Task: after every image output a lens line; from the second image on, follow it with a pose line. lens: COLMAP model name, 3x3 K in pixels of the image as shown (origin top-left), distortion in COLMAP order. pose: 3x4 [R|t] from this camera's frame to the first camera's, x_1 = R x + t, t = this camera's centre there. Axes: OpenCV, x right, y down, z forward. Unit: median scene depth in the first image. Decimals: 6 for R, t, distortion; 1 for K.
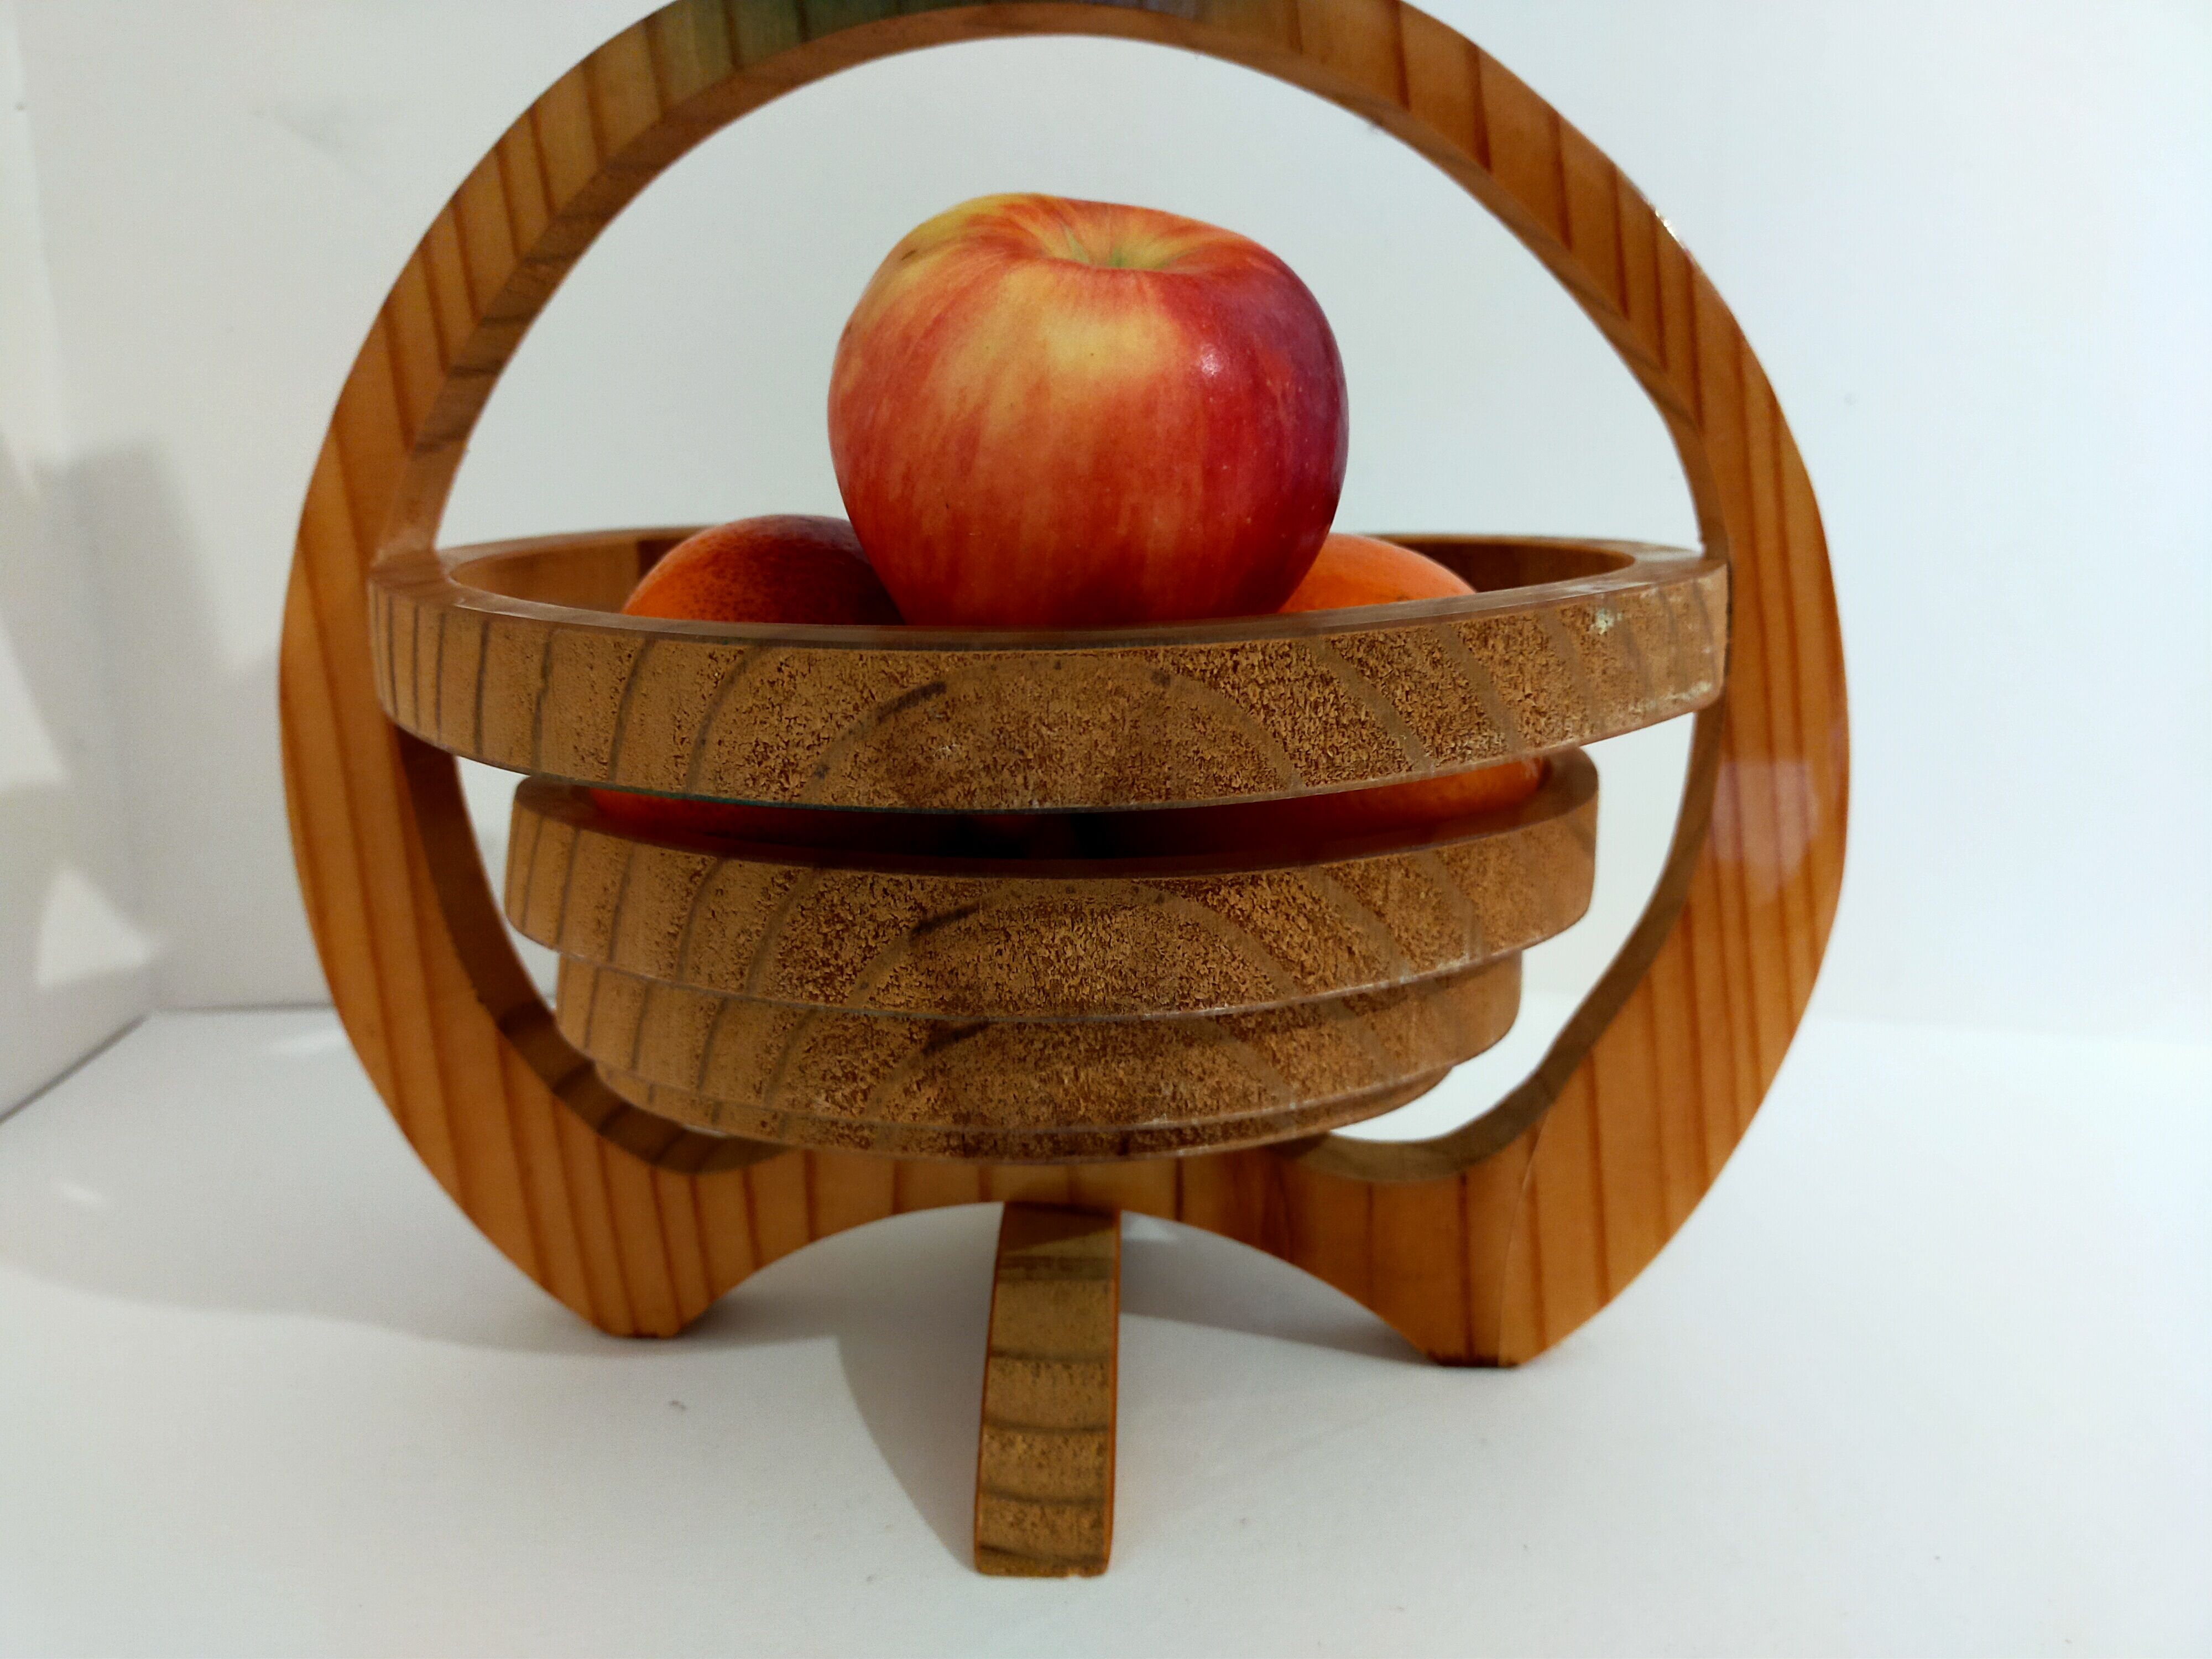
lens RADIAL K [[1676.6, 0, 1096.0], [0, 1676.6, 813.6], [0, 0, 1]] dist [0.087787, -0.144849]
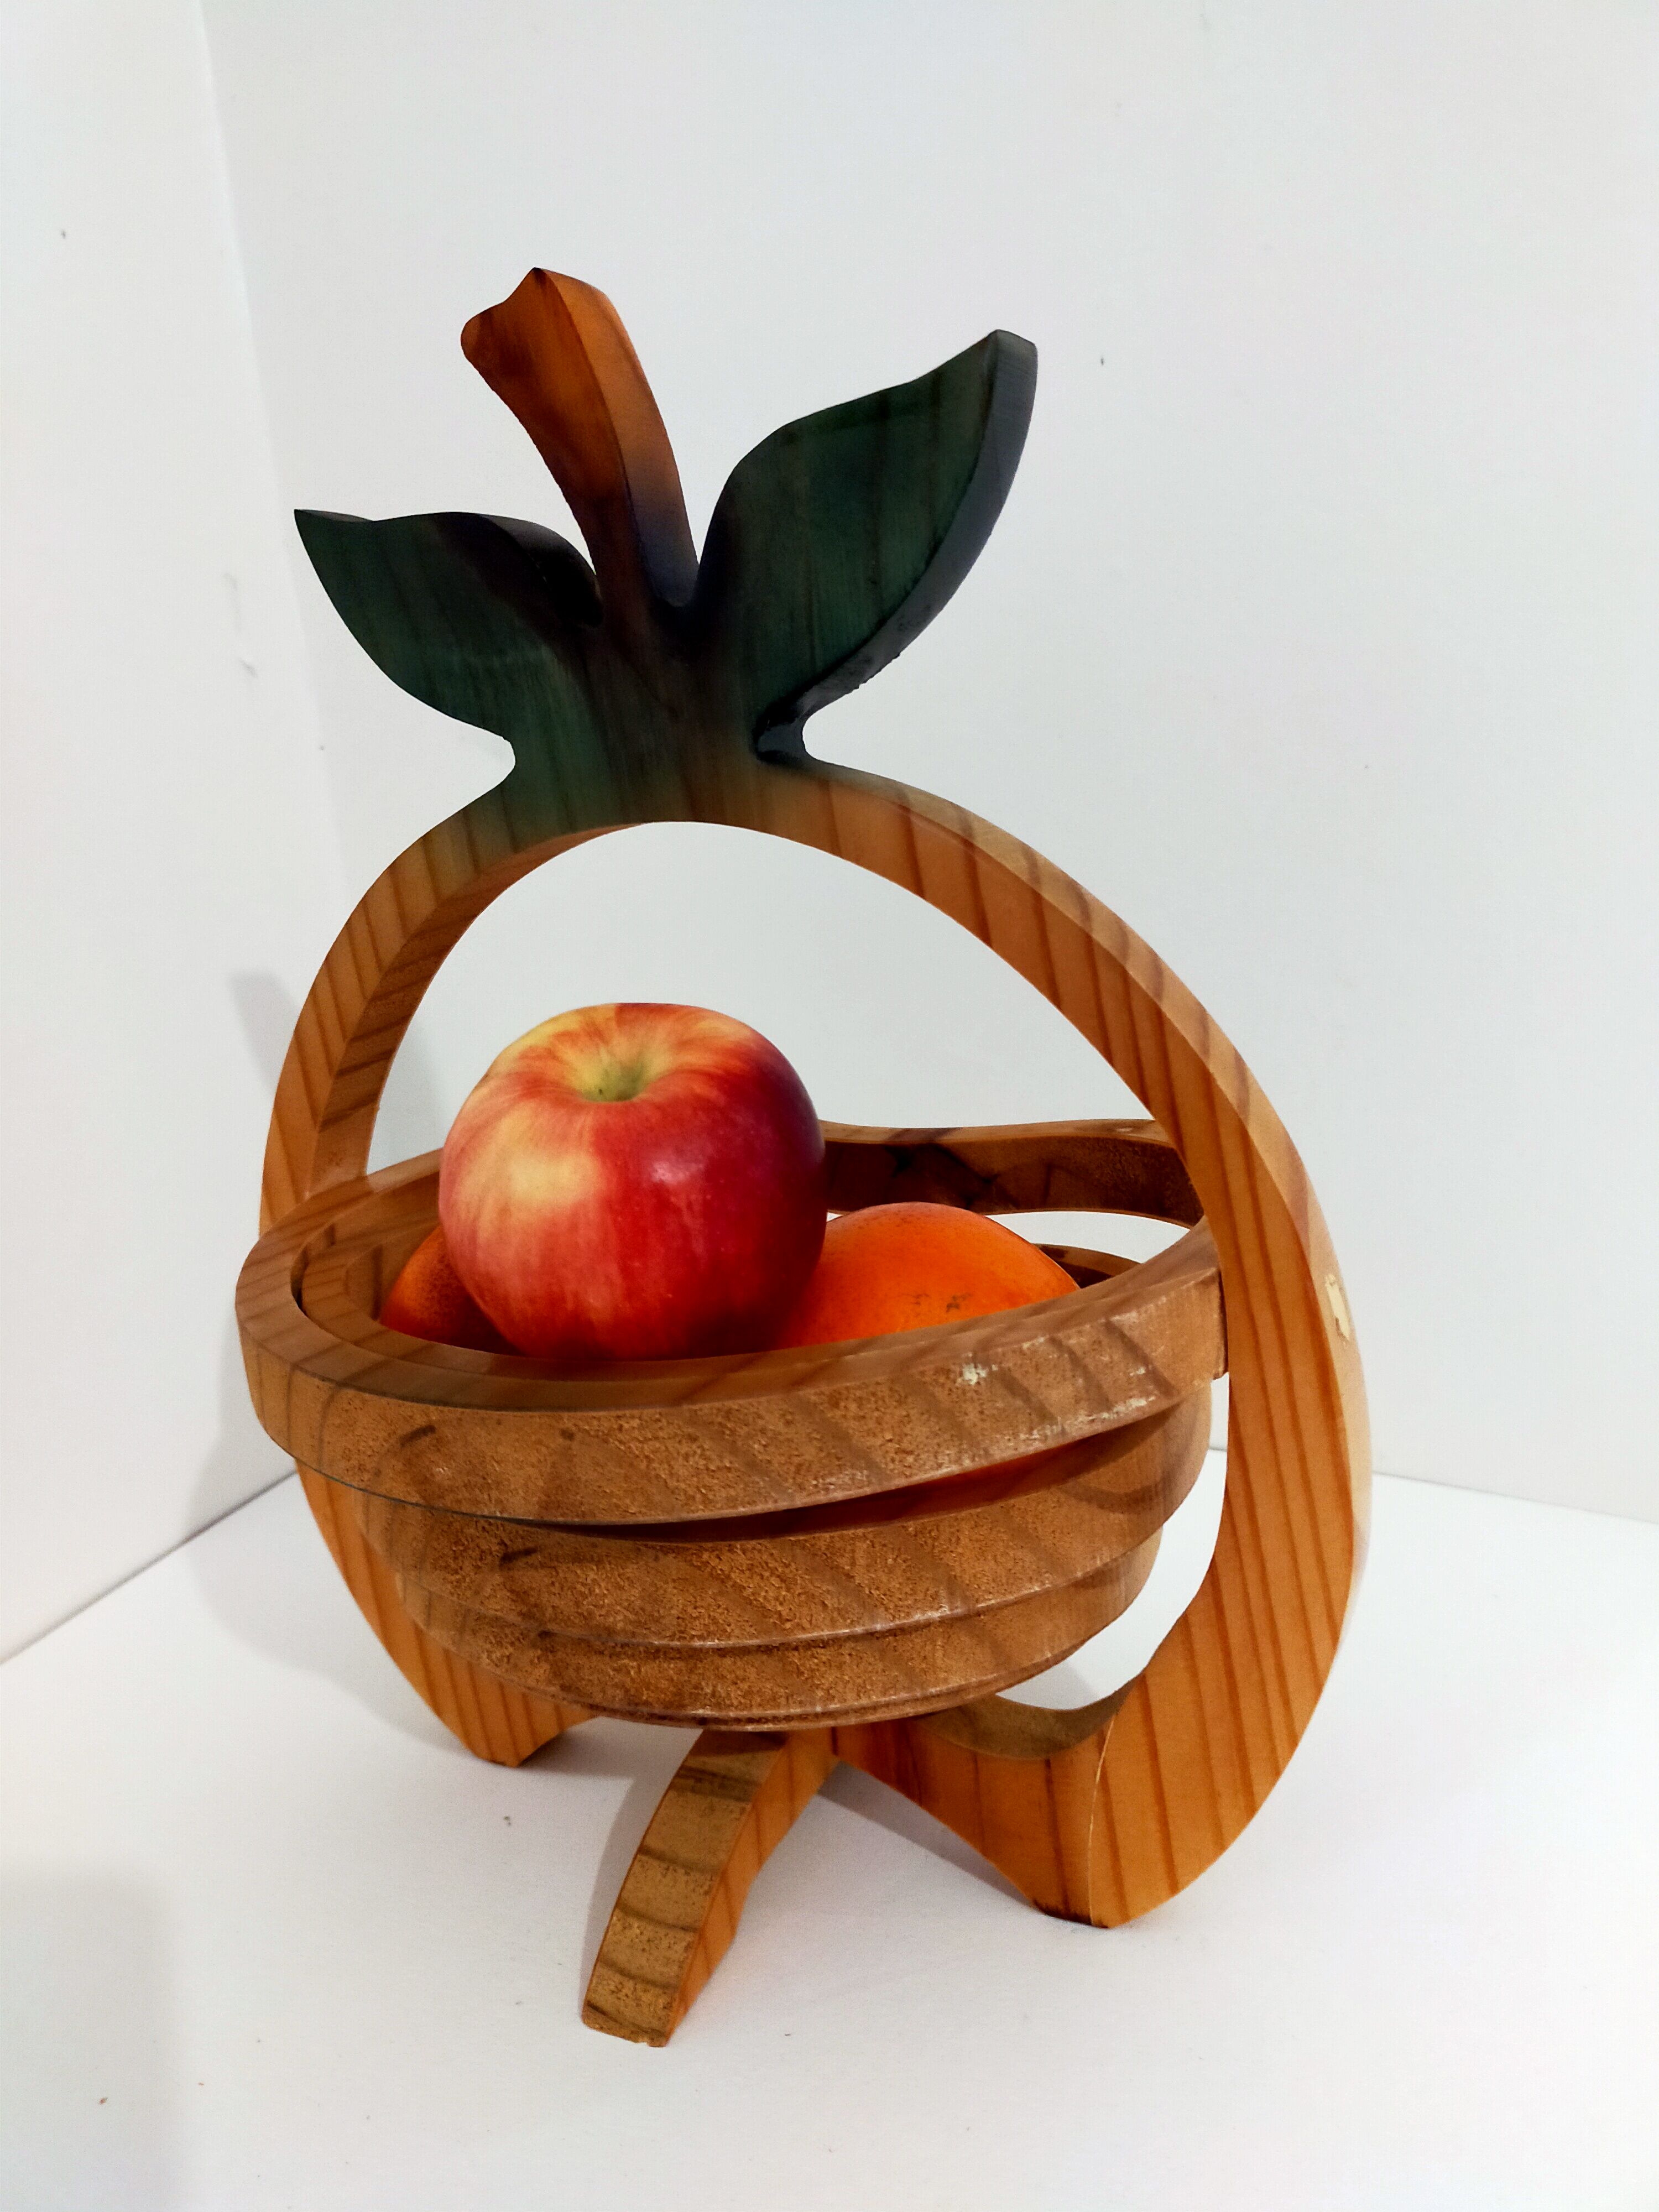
lens RADIAL K [[1676.6, 0, 823.2], [0, 1676.6, 1112.5], [0, 0, 1]] dist [0.087787, -0.144849]
pose [[0.914460, 0.012343, -0.404487, 0.629205], [0.002146, 0.999373, 0.035347, -0.315181], [0.404670, -0.033191, 0.913860, -0.127439]]
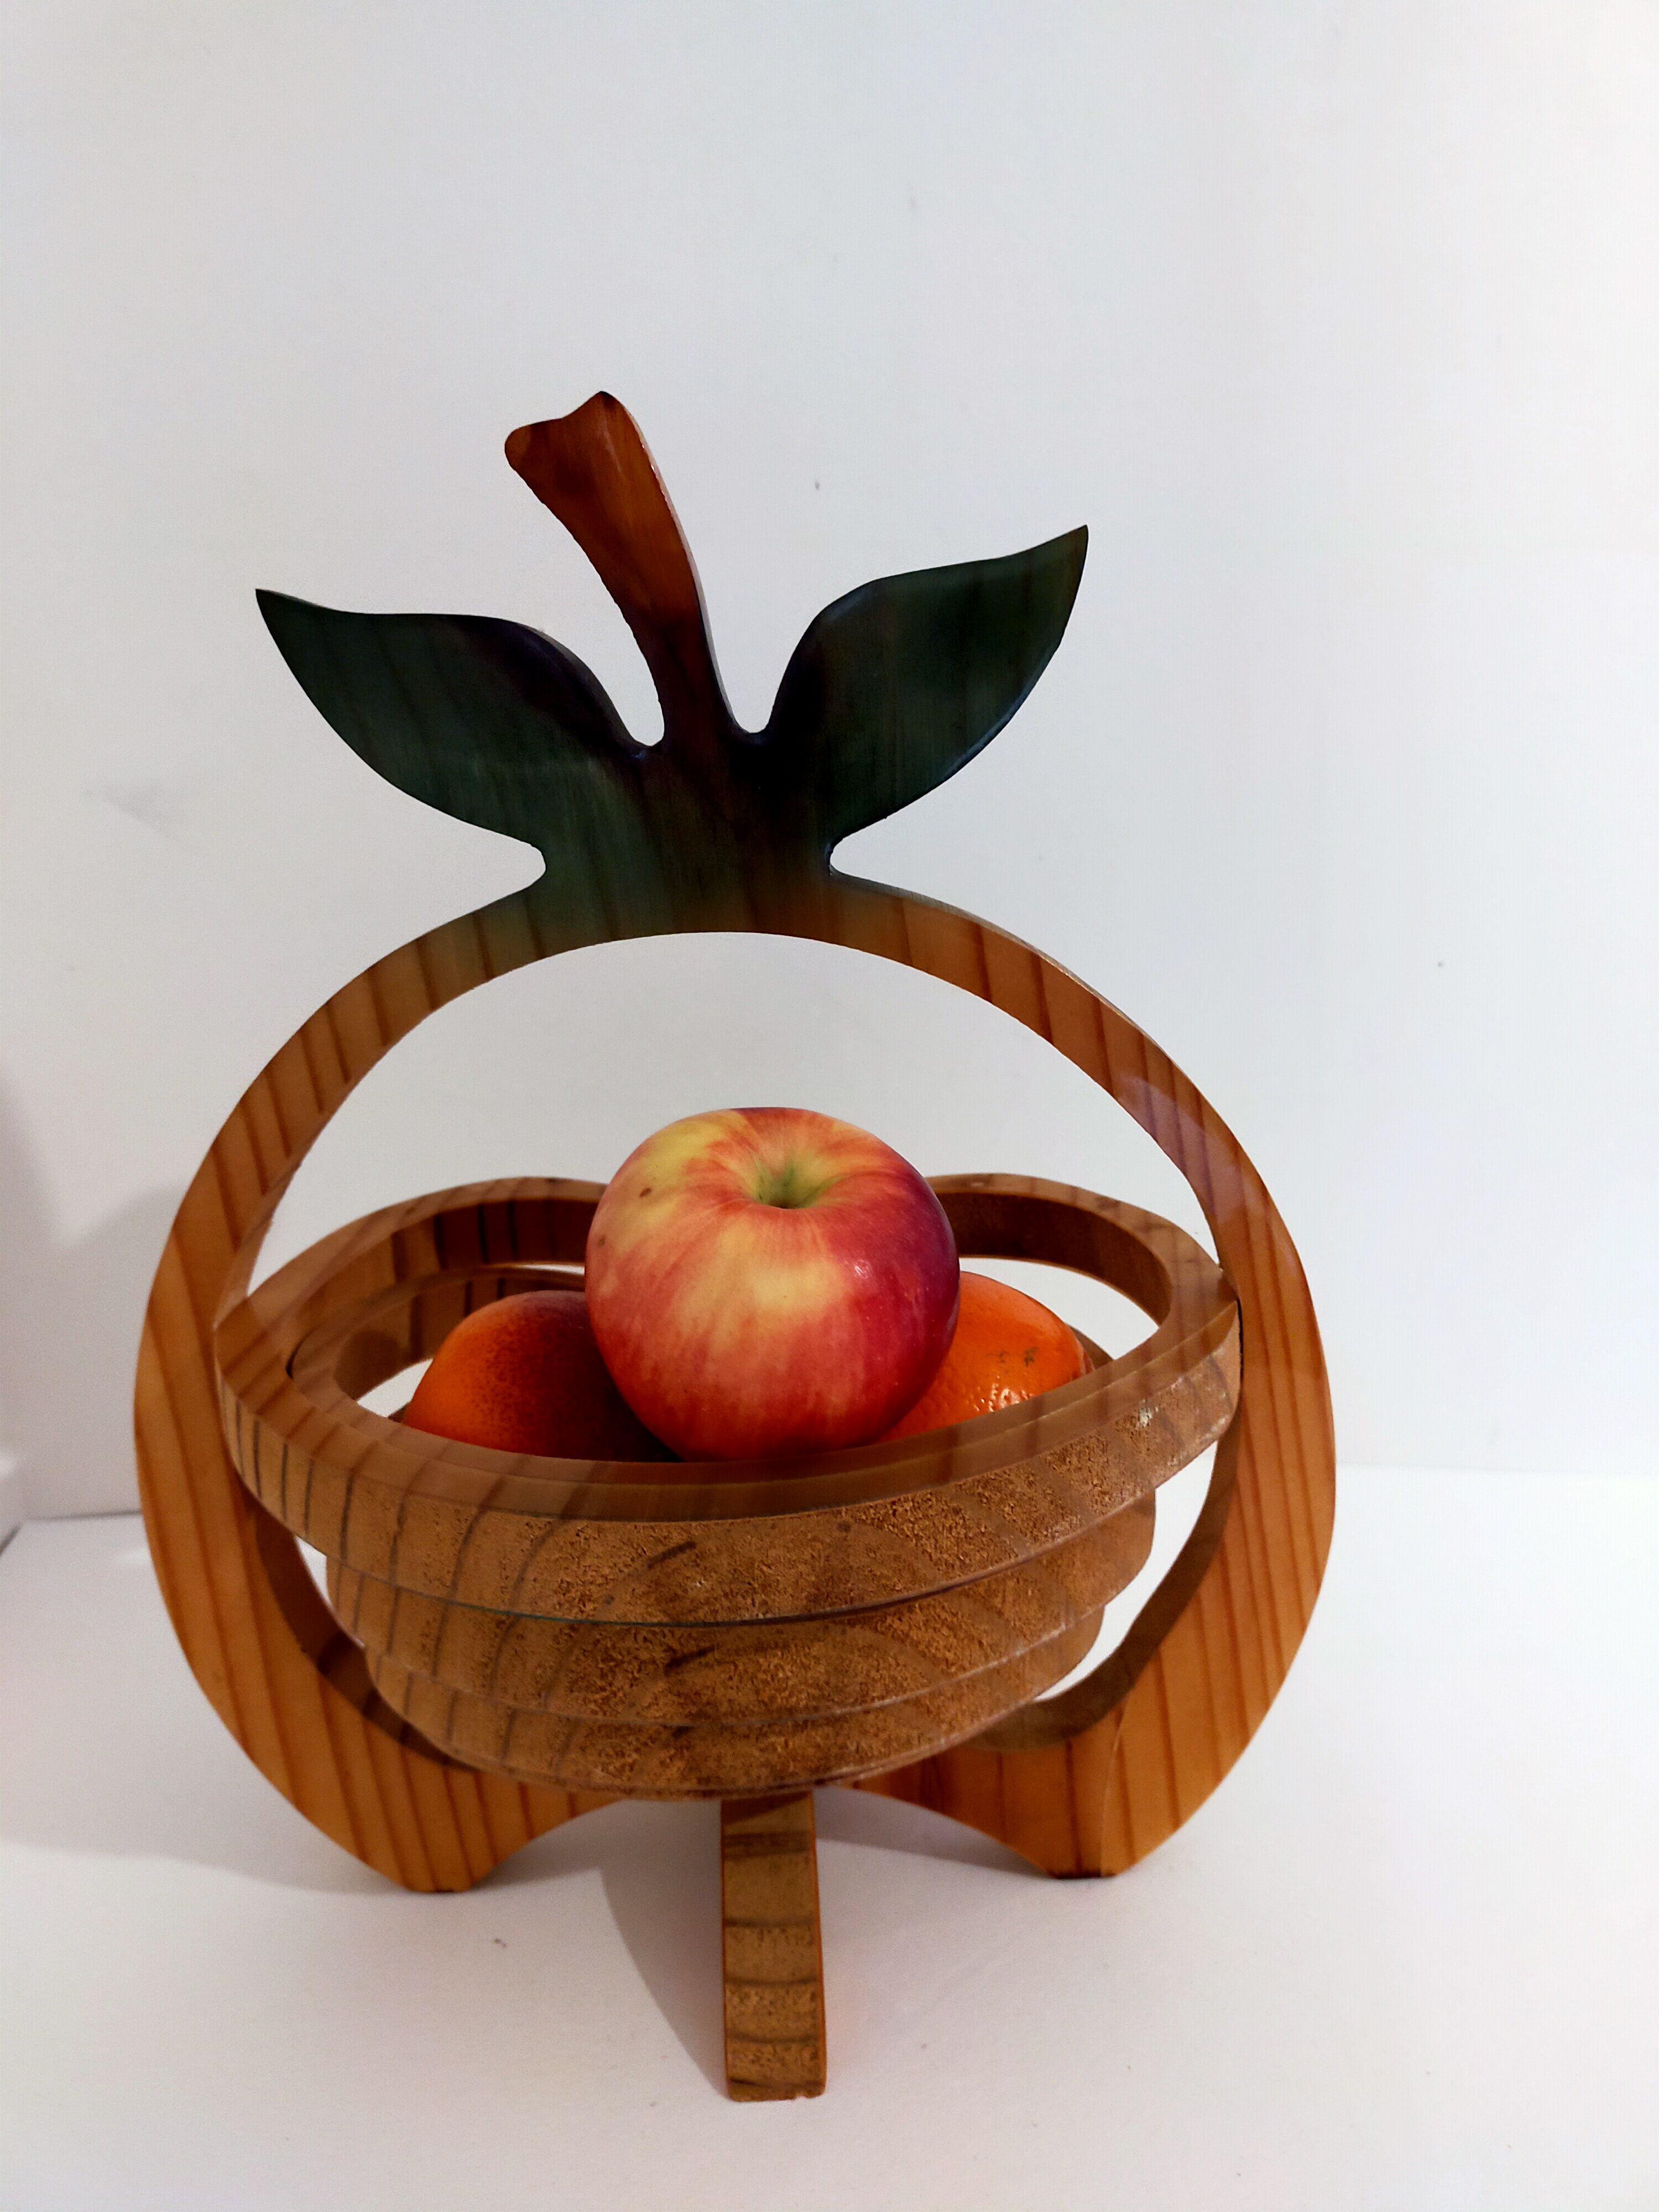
lens RADIAL K [[1676.6, 0, 817.3], [0, 1676.6, 1104.3], [0, 0, 1]] dist [0.087787, -0.144849]
pose [[0.996783, -0.048004, 0.064177, -0.048498], [0.045708, 0.998278, 0.036779, -0.403474], [-0.065832, -0.033727, 0.997261, -0.351932]]
